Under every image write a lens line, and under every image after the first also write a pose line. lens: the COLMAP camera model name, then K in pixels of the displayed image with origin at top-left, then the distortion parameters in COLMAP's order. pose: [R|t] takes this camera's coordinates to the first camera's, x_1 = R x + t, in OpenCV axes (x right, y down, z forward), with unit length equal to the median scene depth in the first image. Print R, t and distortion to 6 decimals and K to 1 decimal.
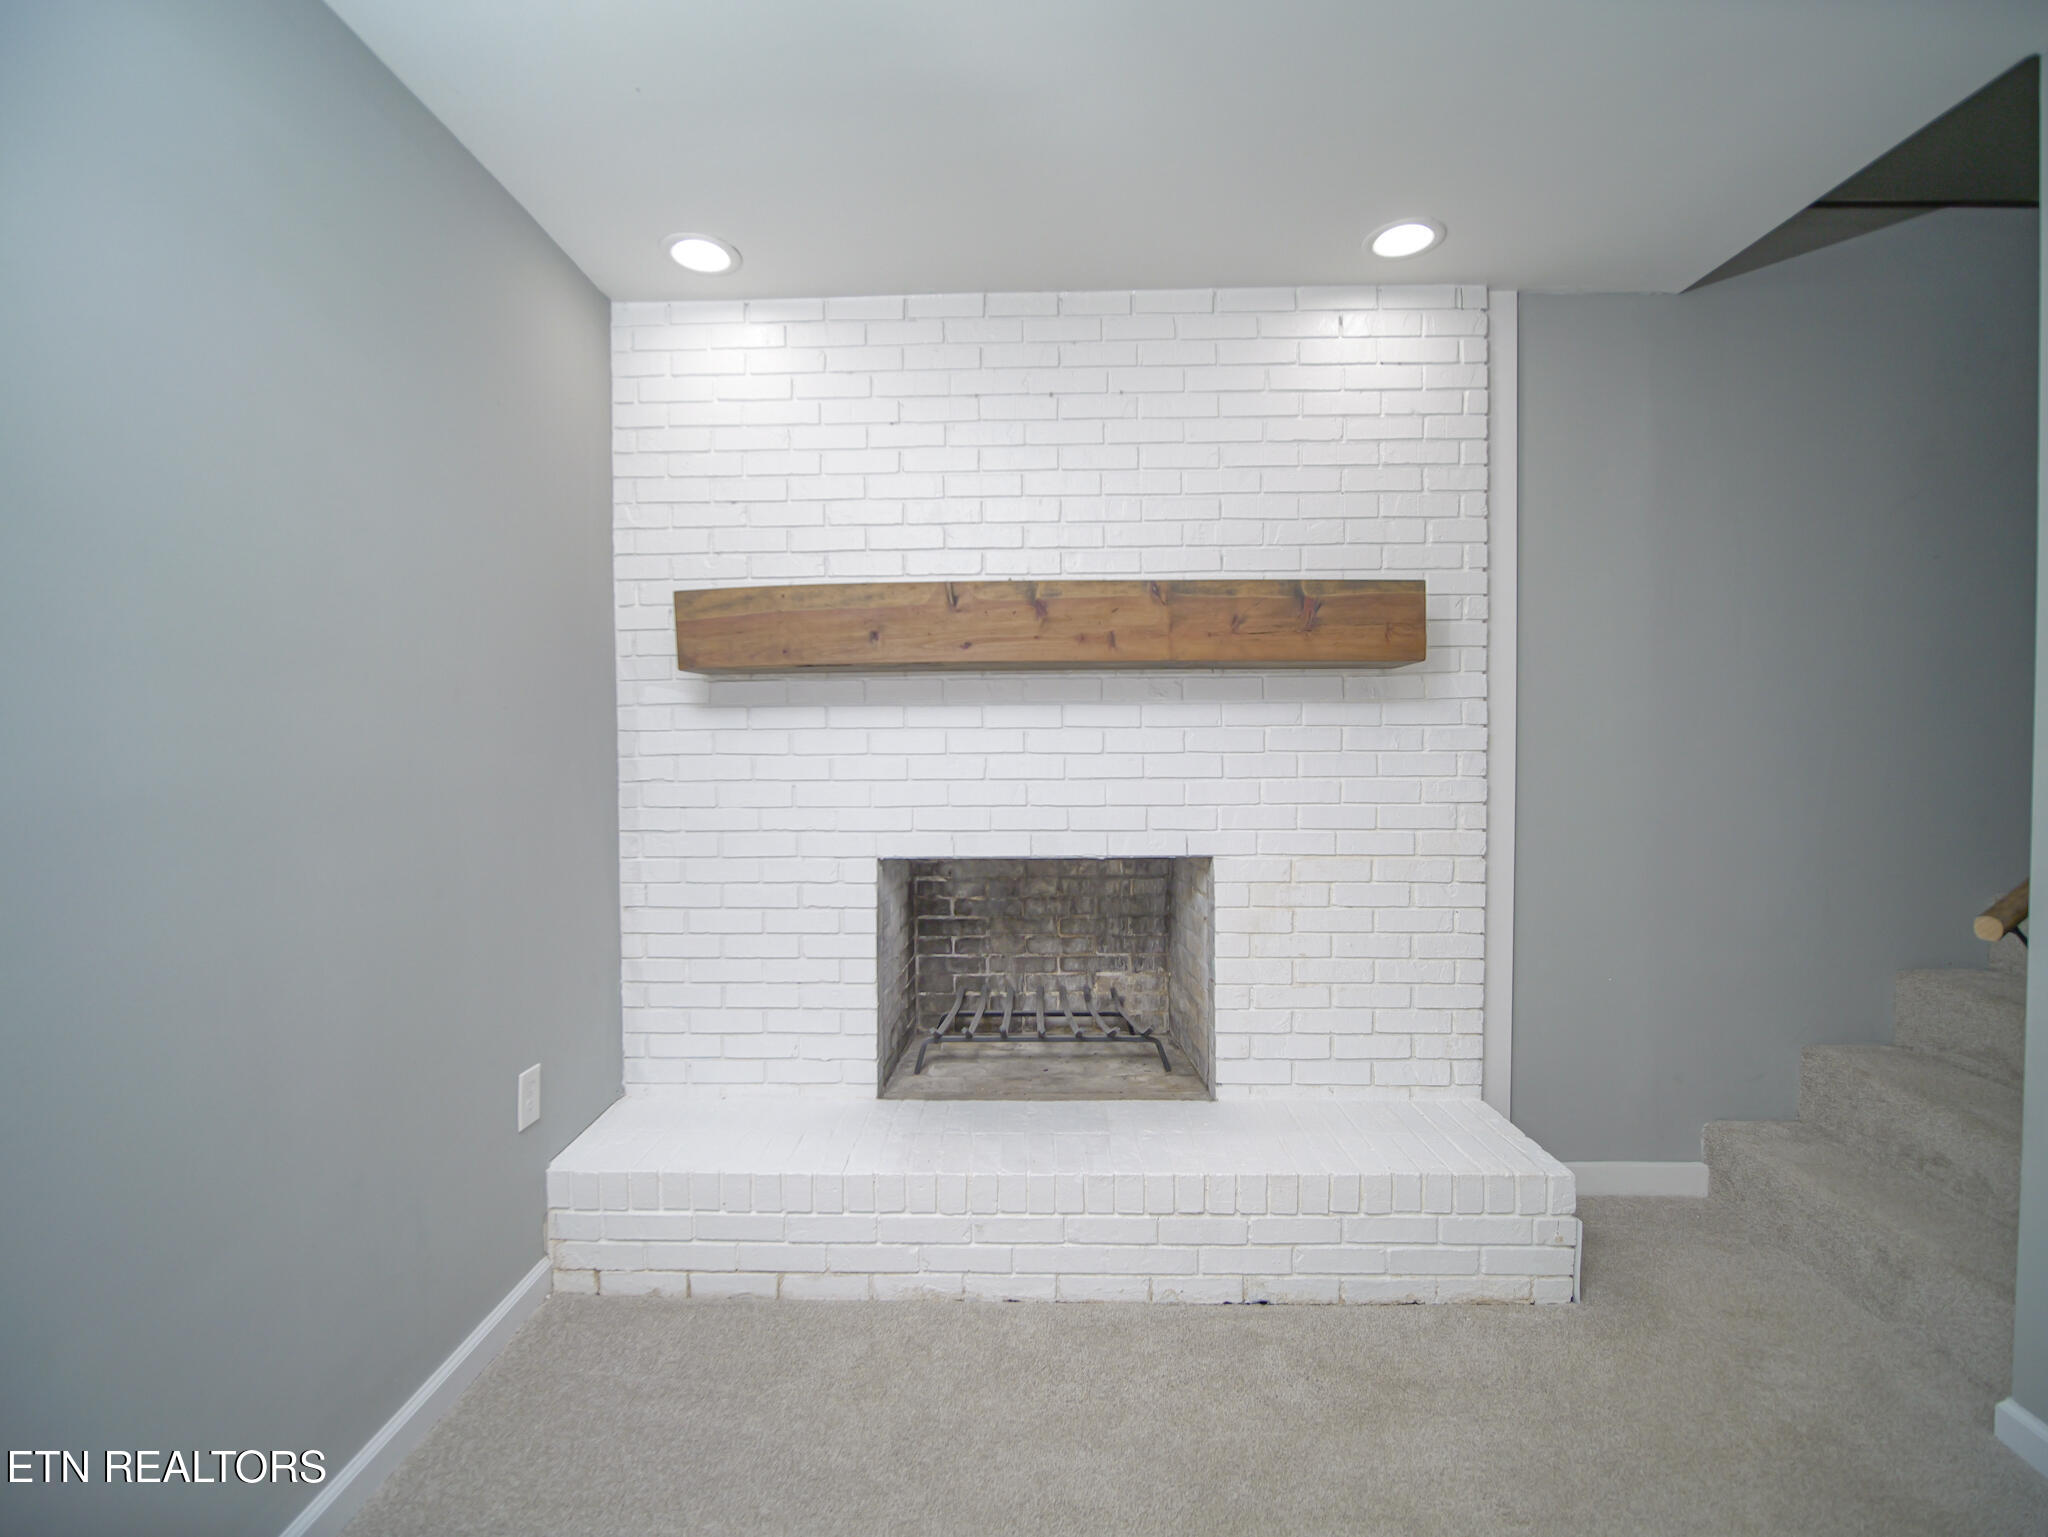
lens RADIAL K [[912.1, 0, 1023.2], [0, 912.1, 759.5], [0, 0, 1]] dist [-0.007631, -0.004760]
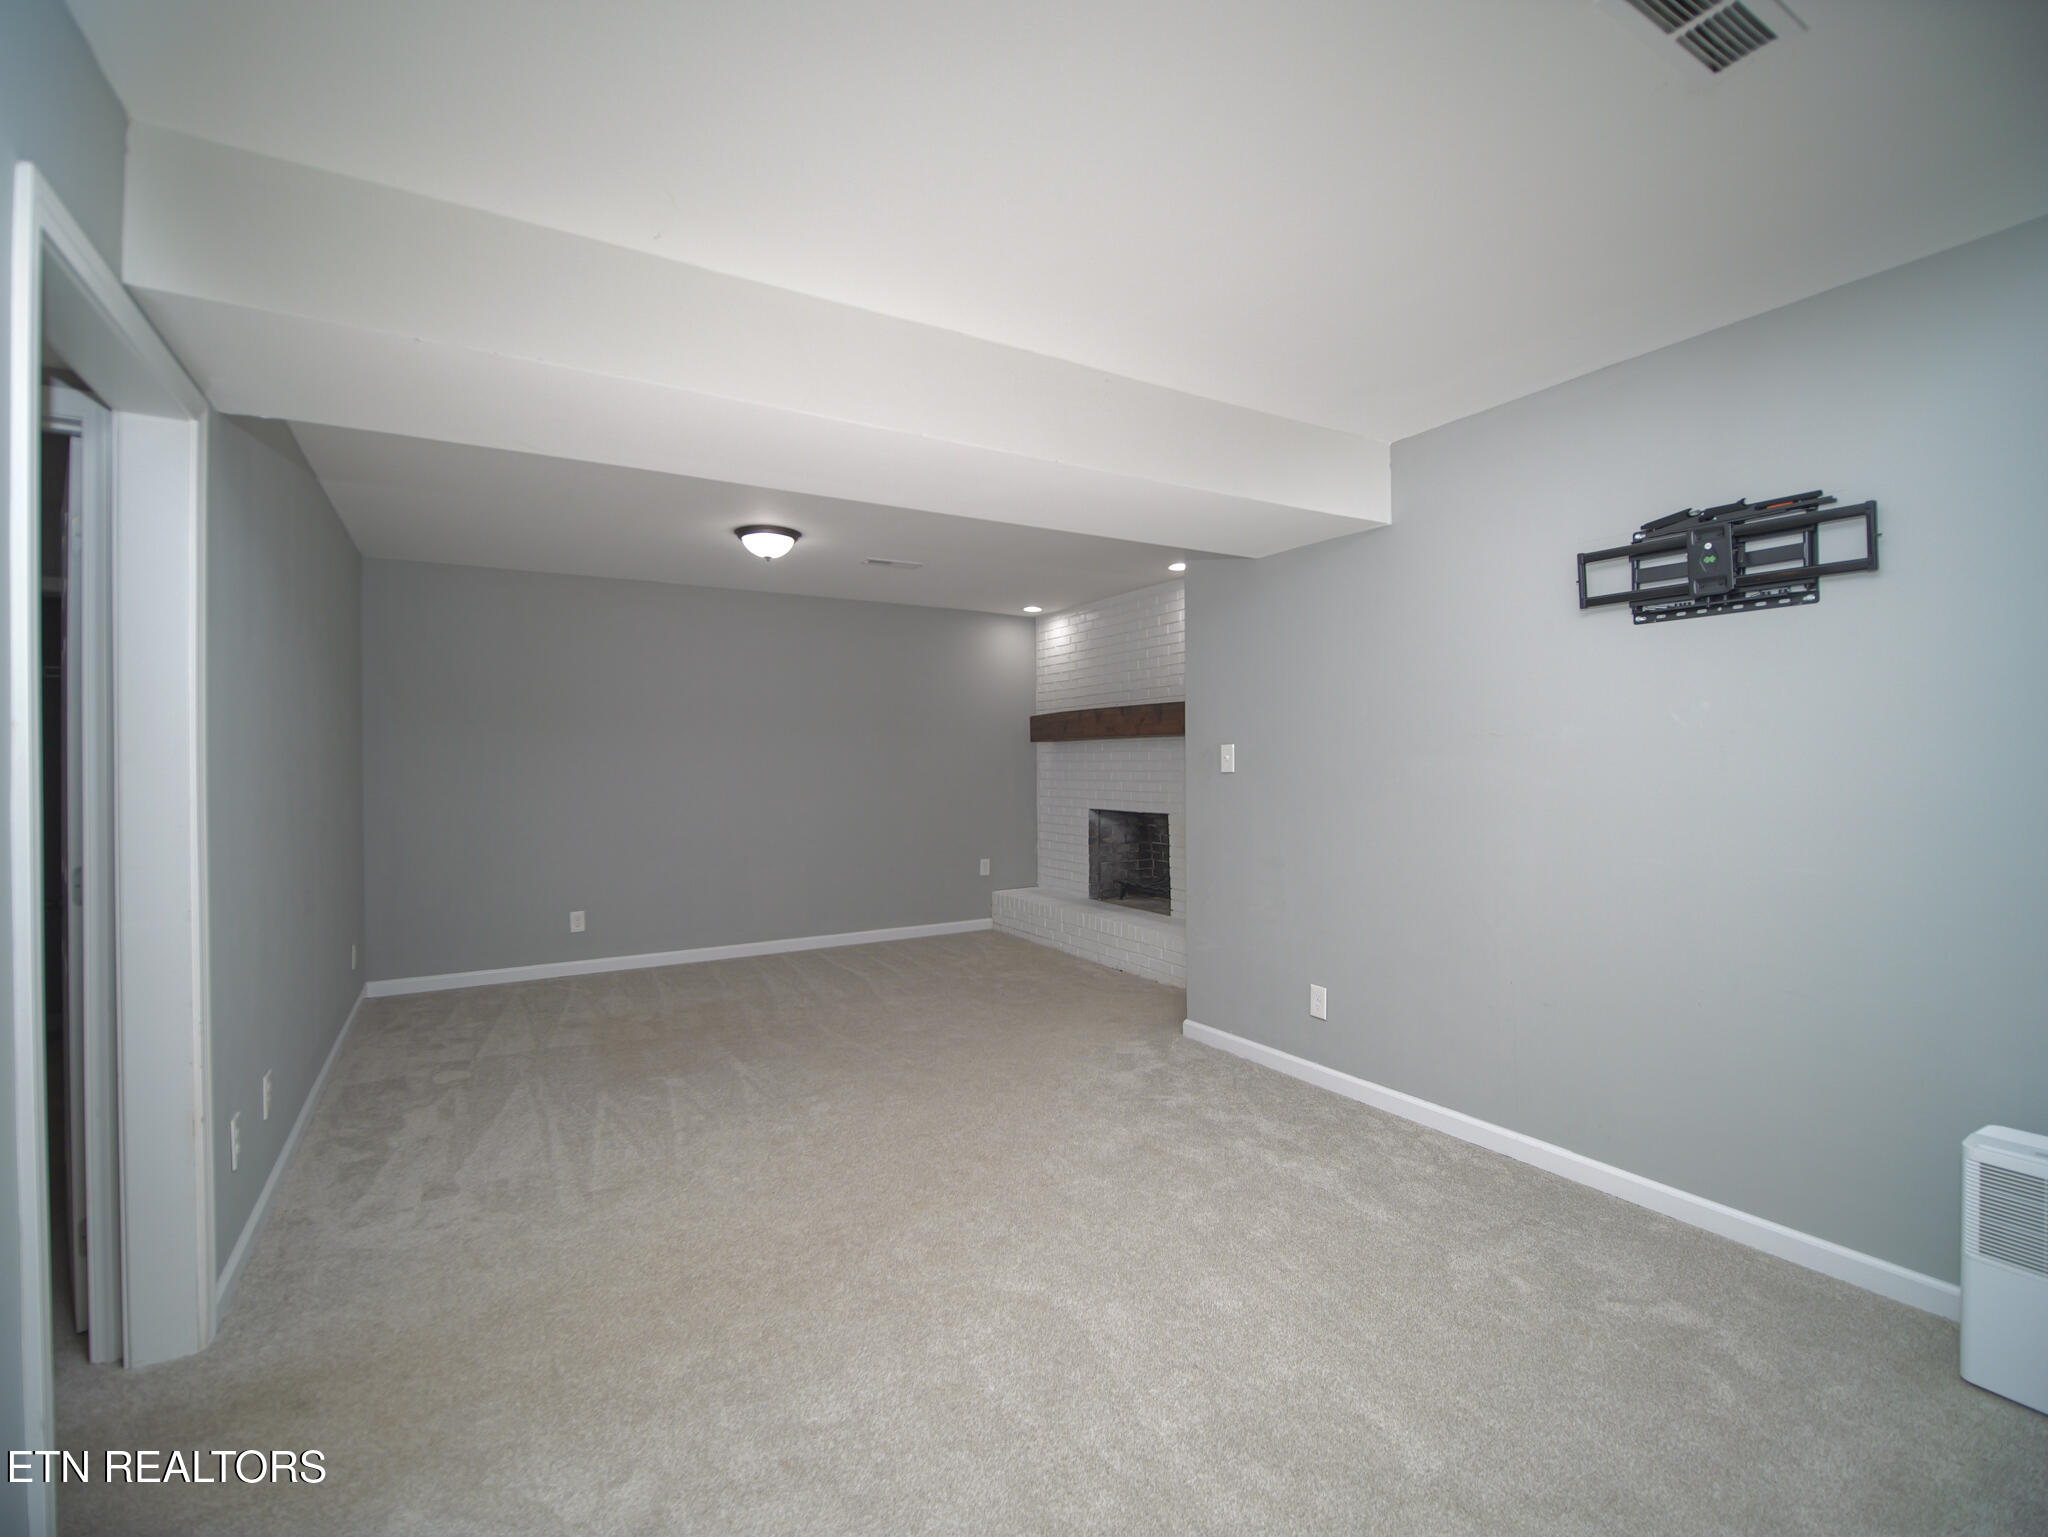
lens RADIAL K [[912.1, 0, 1023.2], [0, 912.1, 759.5], [0, 0, 1]] dist [-0.007631, -0.004760]
pose [[0.538377, 0.001029, -0.842703, 2.020441], [-0.023140, 0.999640, -0.013563, 0.003811], [0.842386, 0.026802, 0.538207, -0.624756]]
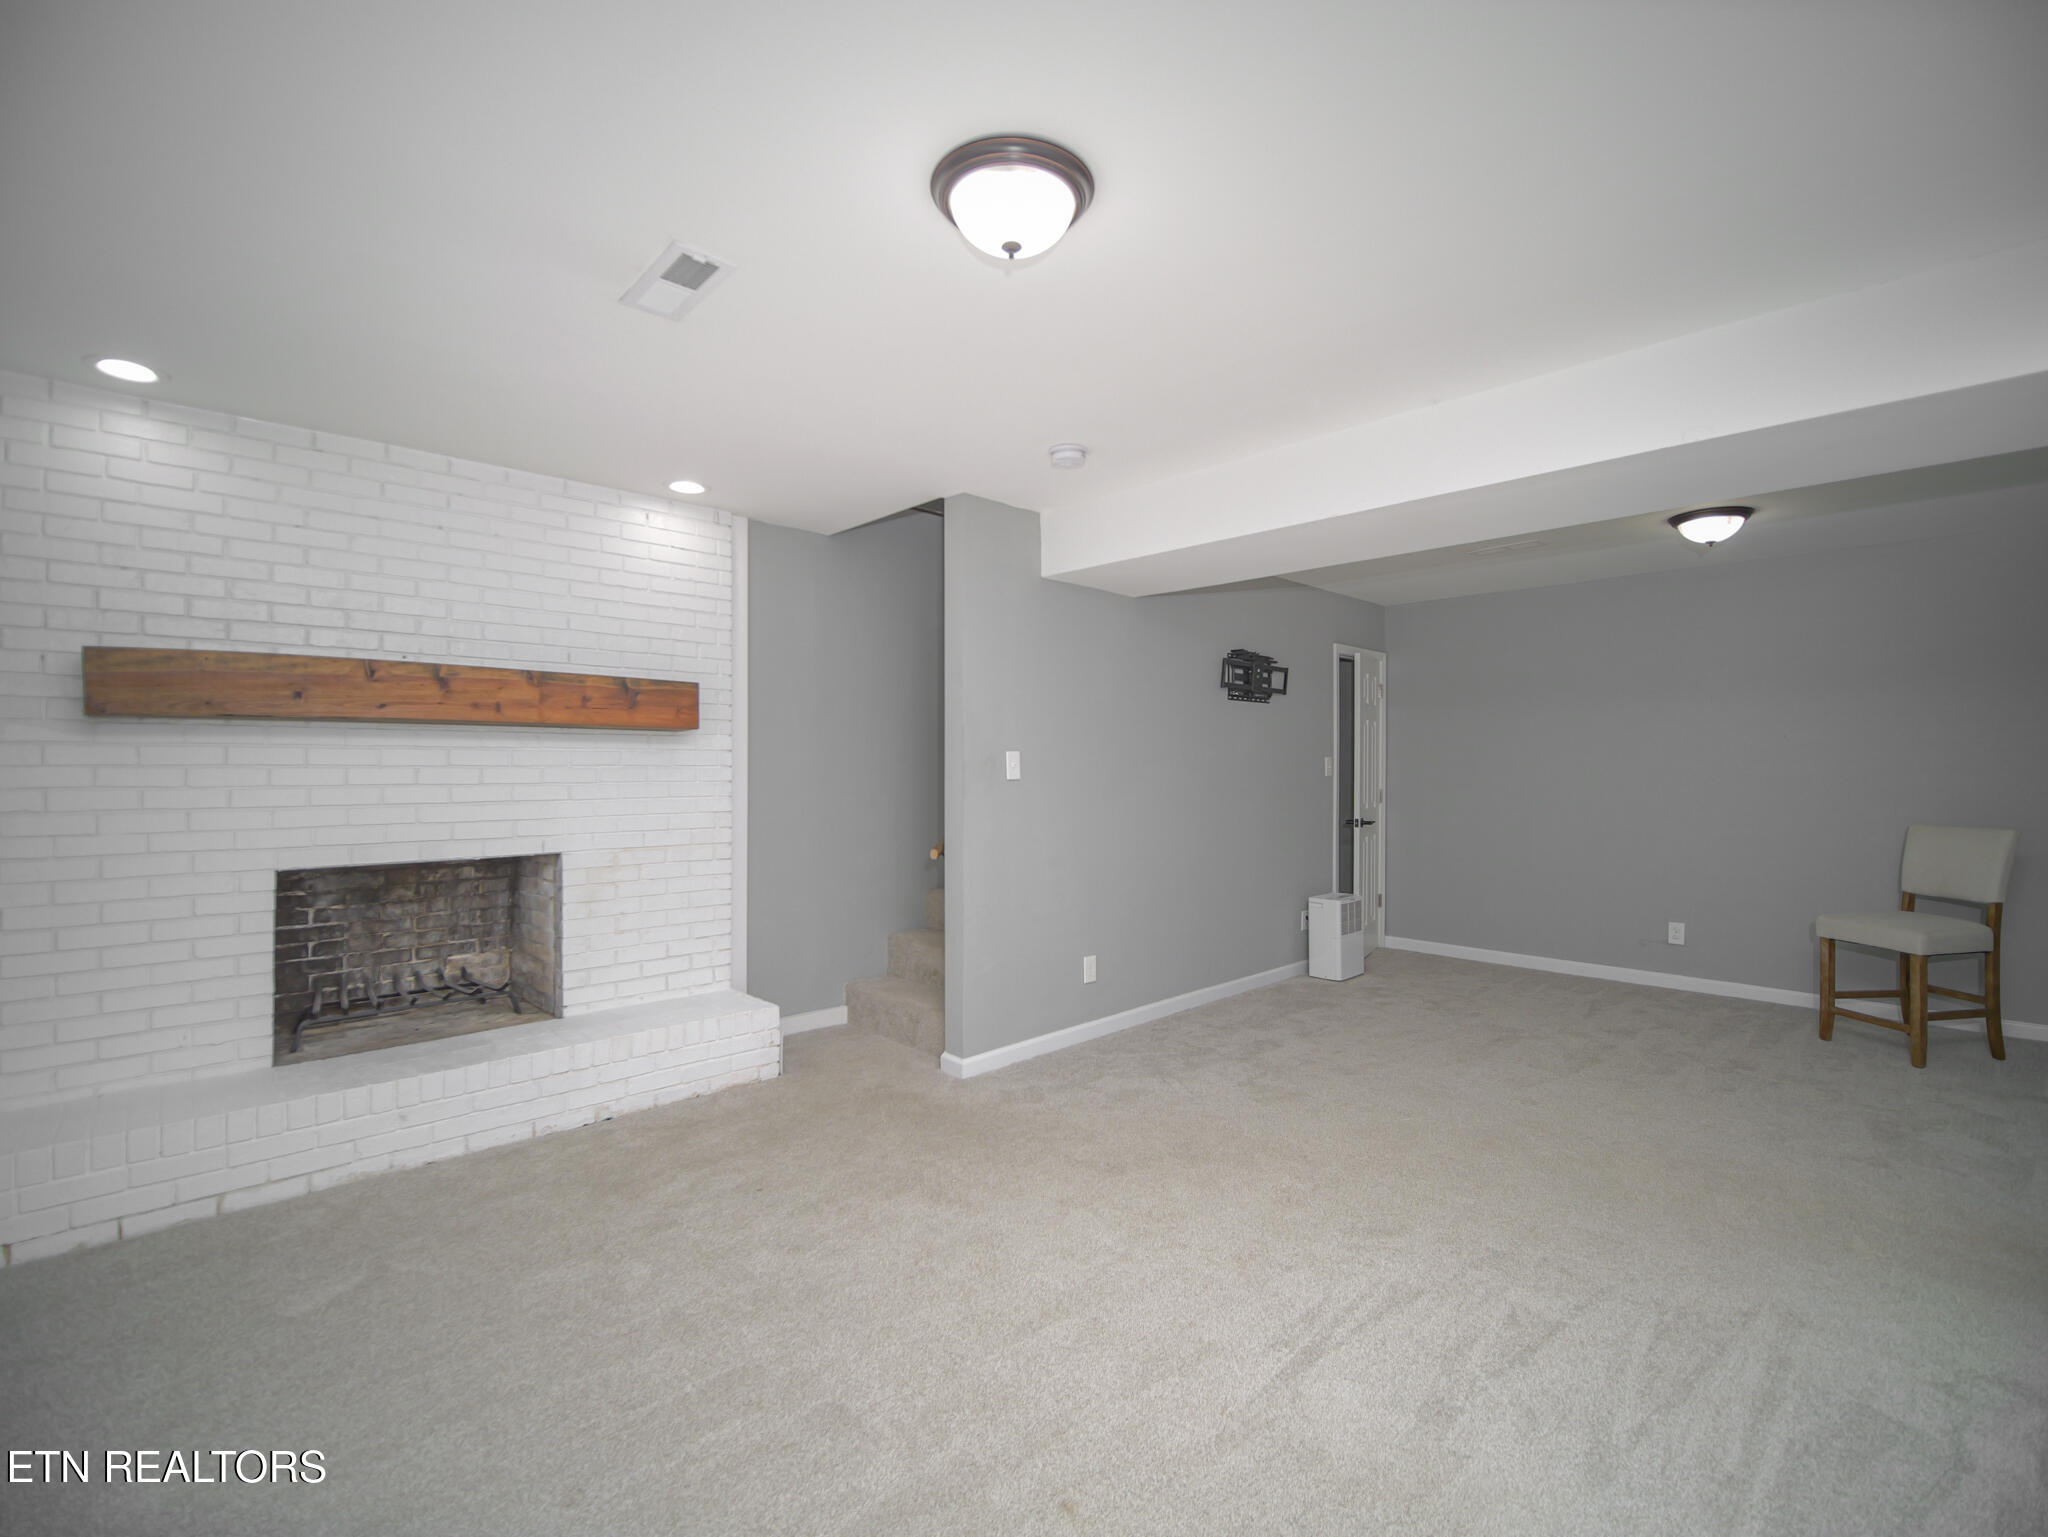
lens RADIAL K [[912.1, 0, 1023.2], [0, 912.1, 759.5], [0, 0, 1]] dist [-0.007631, -0.004760]
pose [[0.703870, 0.012472, 0.710220, -0.319404], [0.017053, 0.999261, -0.034448, 0.017511], [-0.710125, 0.036359, 0.703137, -0.589071]]
